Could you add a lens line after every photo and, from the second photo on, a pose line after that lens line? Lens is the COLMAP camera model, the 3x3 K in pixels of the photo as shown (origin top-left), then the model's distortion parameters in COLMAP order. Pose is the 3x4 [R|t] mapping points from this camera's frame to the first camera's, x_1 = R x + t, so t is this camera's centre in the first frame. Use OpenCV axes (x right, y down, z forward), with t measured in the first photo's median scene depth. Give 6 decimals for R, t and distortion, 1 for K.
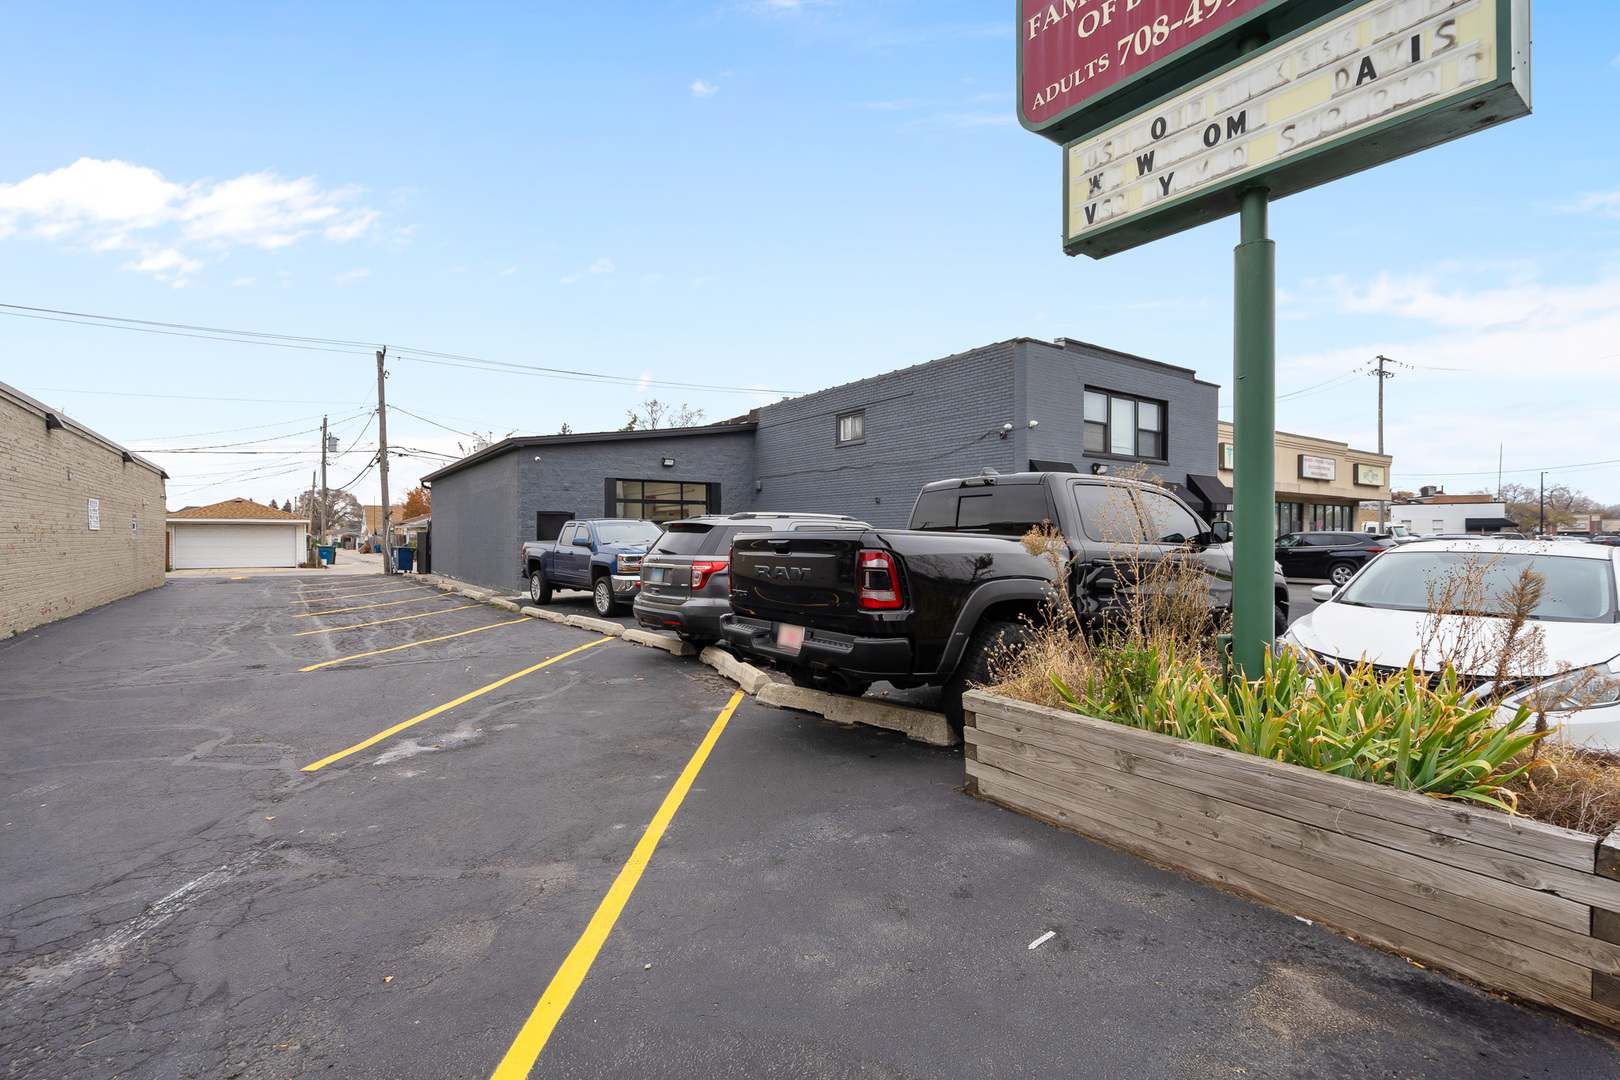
lens RADIAL K [[739.3, 0, 820.3], [0, 739.3, 535.7], [0, 0, 1]] dist [-0.001366, 0.000627]
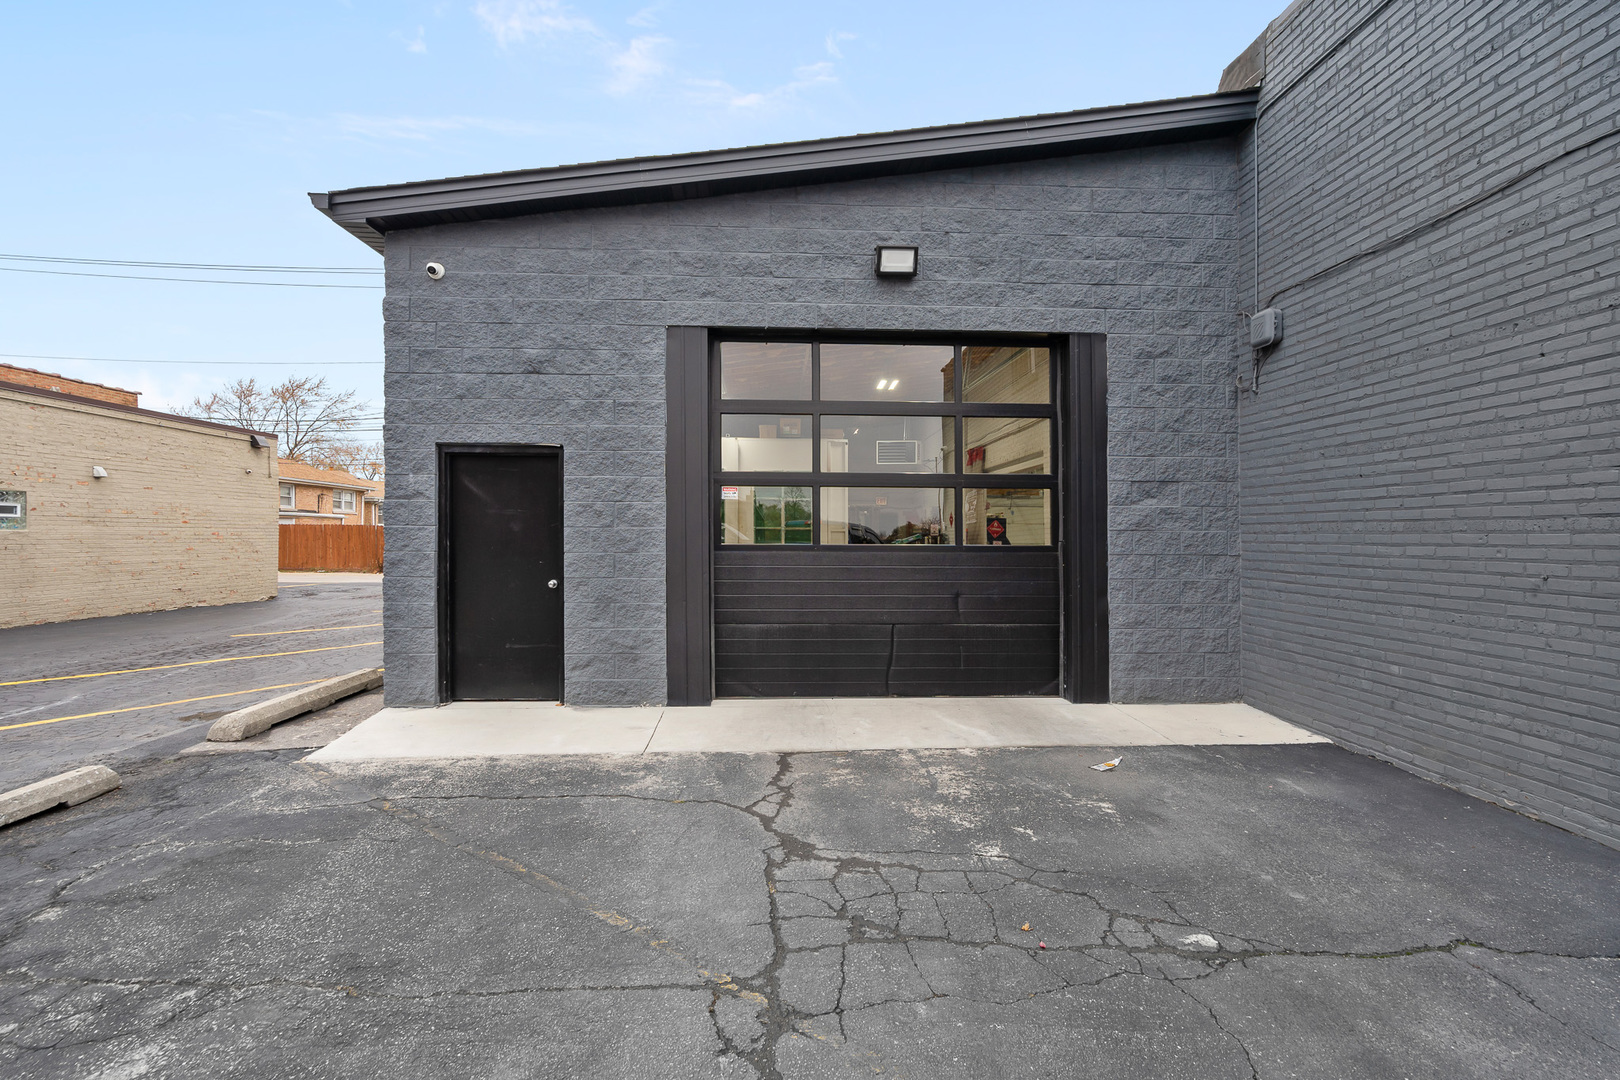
lens RADIAL K [[741.5, 0, 813.3], [0, 741.5, 574.7], [0, 0, 1]] dist [0.000755, 0.000177]
pose [[0.843685, 0.033450, -0.535795, -0.086736], [-0.005796, 0.998566, 0.053216, 0.003305], [0.536807, -0.041792, 0.842669, 0.814126]]
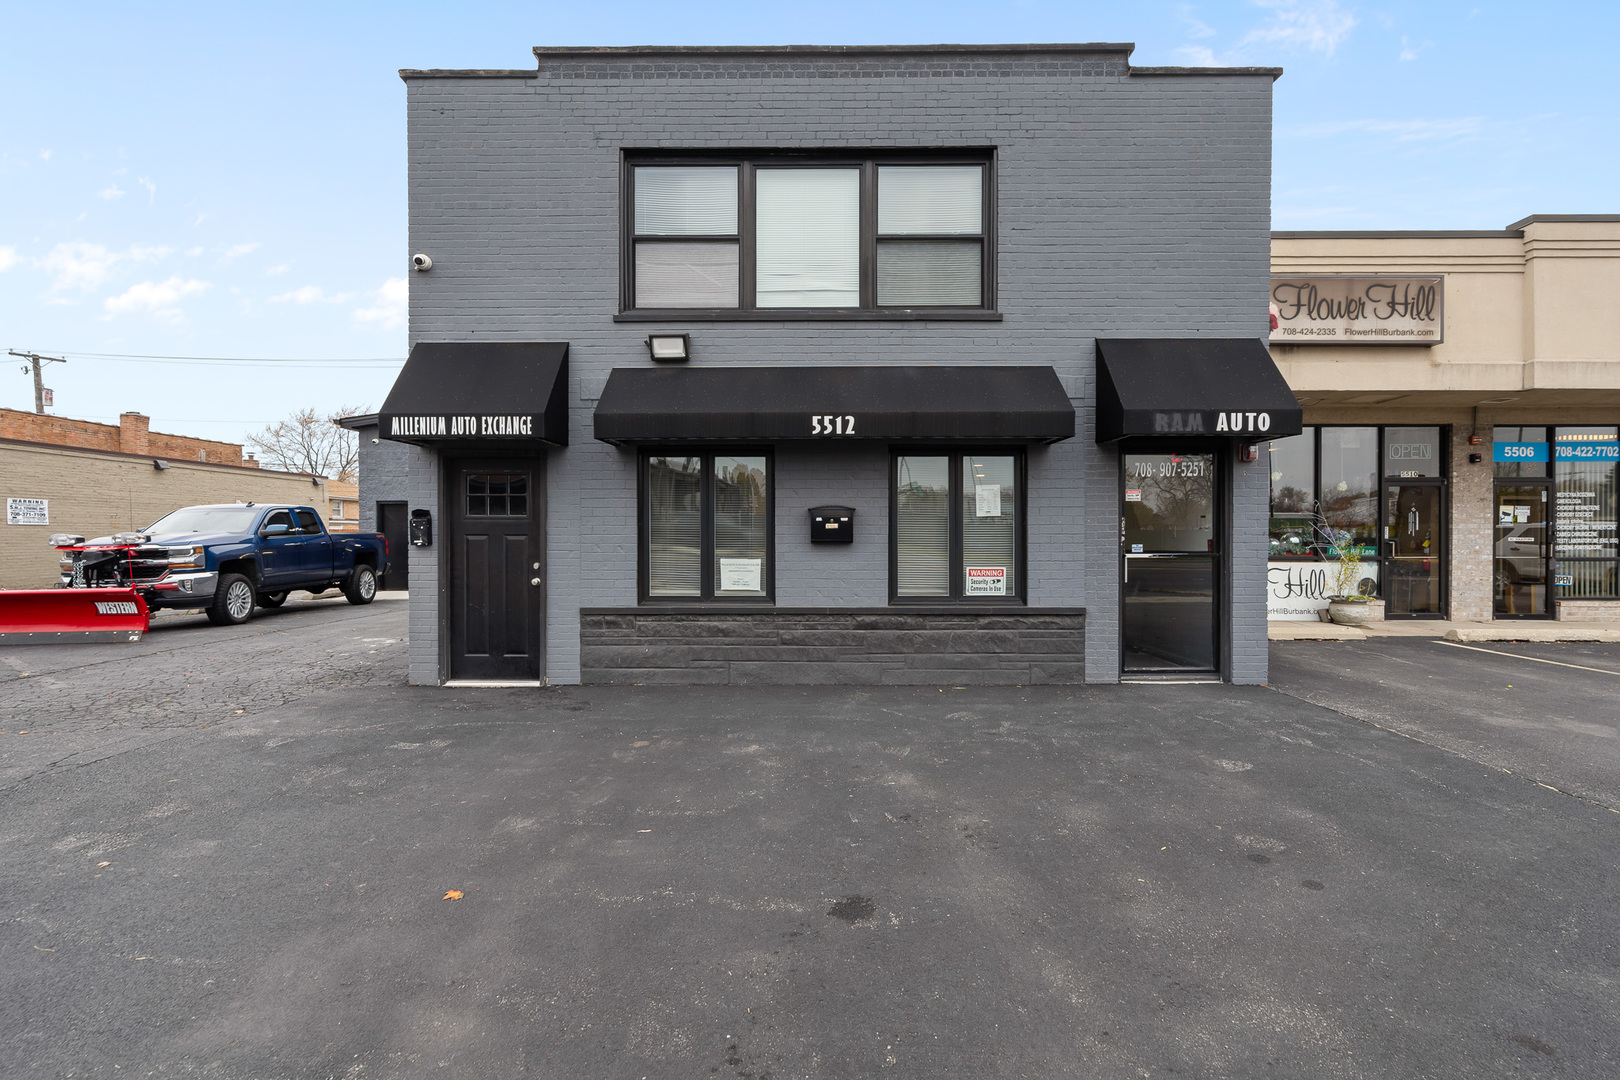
lens RADIAL K [[752.2, 0, 817.9], [0, 752.2, 540.7], [0, 0, 1]] dist [-0.001833, -0.000274]
pose [[0.815580, 0.002764, -0.578638, 0.545375], [-0.000495, 0.999992, 0.004078, 0.009964], [0.578644, -0.003039, 0.815574, 0.572074]]
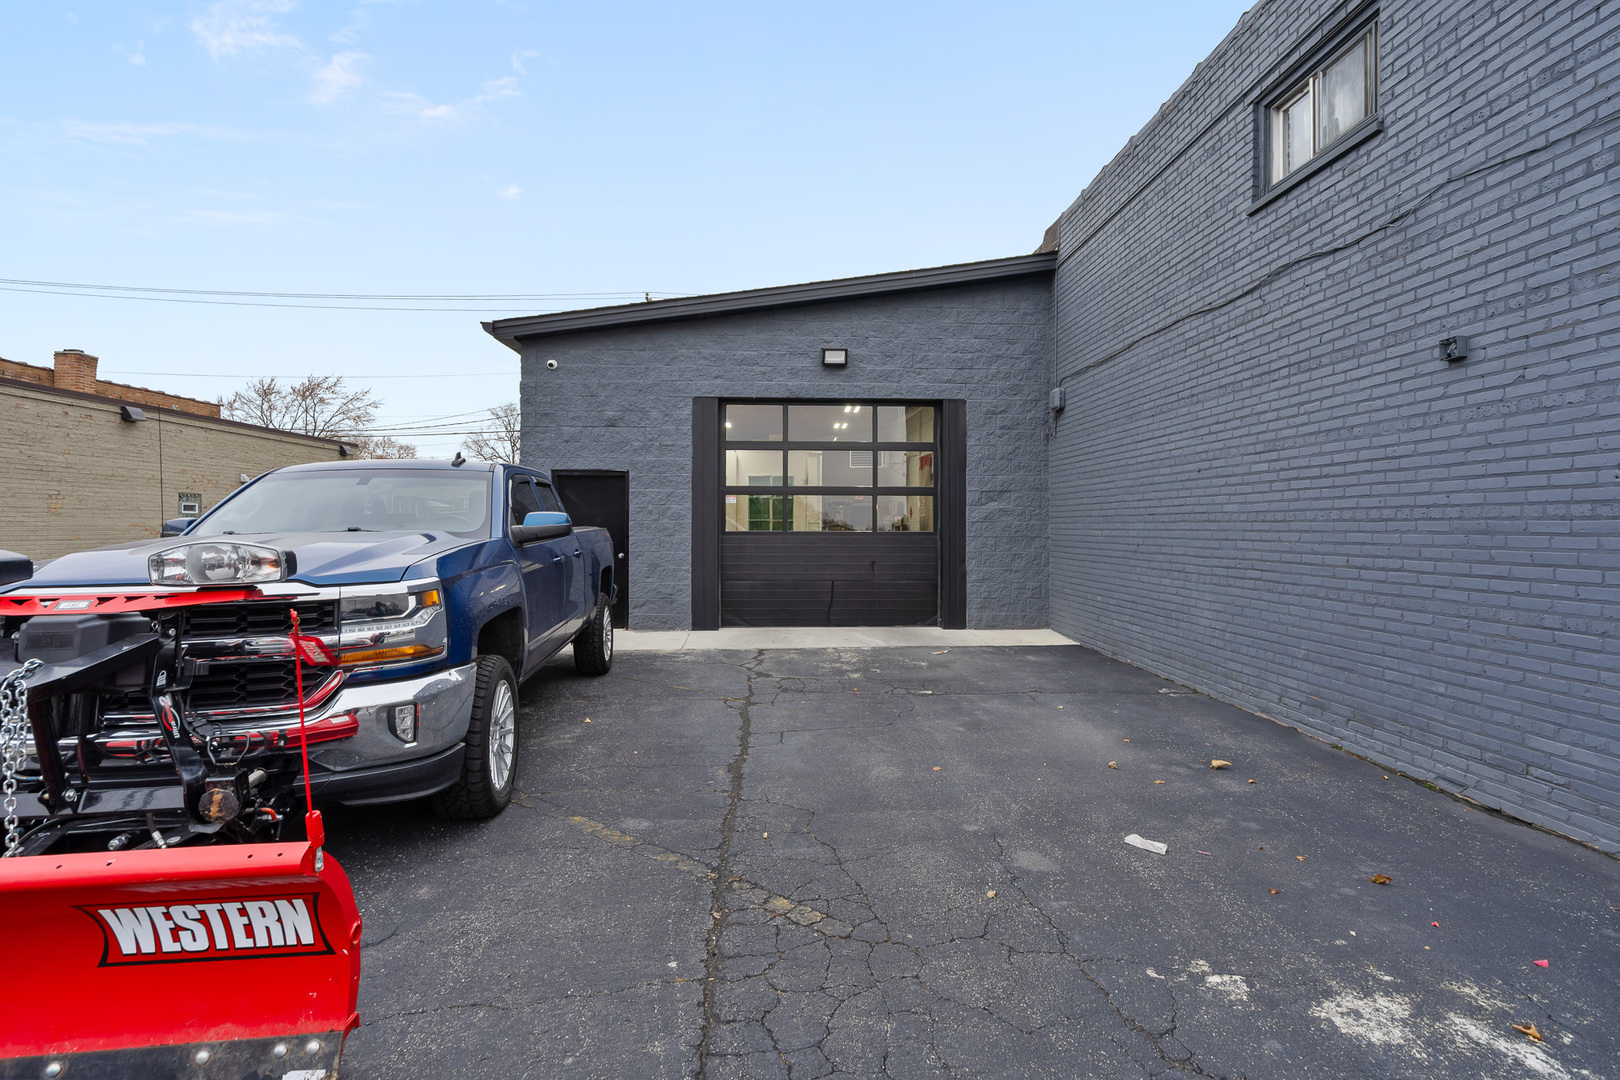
lens RADIAL K [[763.1, 0, 815.4], [0, 763.1, 517.0], [0, 0, 1]] dist [-0.000692, 0.000630]
pose [[0.843343, -0.004008, -0.537360, 0.036886], [-0.003277, 0.999915, -0.012601, 0.004014], [0.537365, 0.012388, 0.843259, 0.659768]]
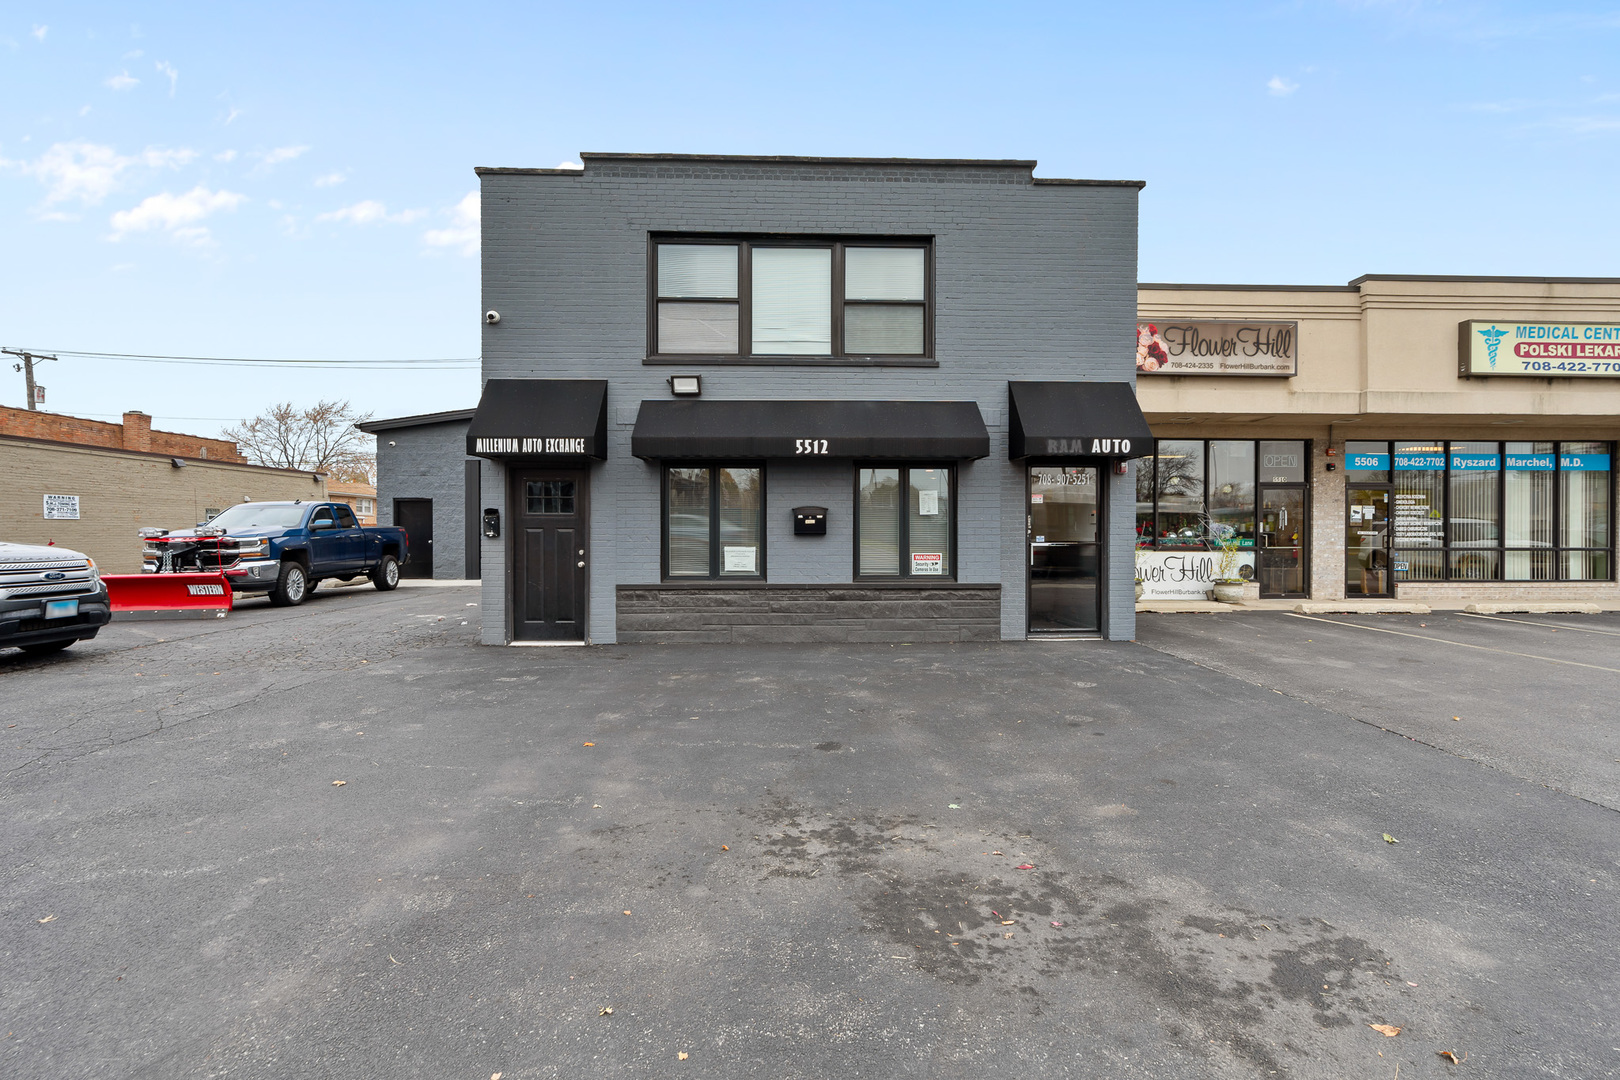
lens RADIAL K [[739.3, 0, 820.3], [0, 739.3, 535.7], [0, 0, 1]] dist [-0.001366, 0.000627]
pose [[0.839769, 0.003482, -0.542933, 0.596027], [-0.001124, 0.999988, 0.004674, 0.010875], [0.542943, -0.003315, 0.839763, 0.489560]]
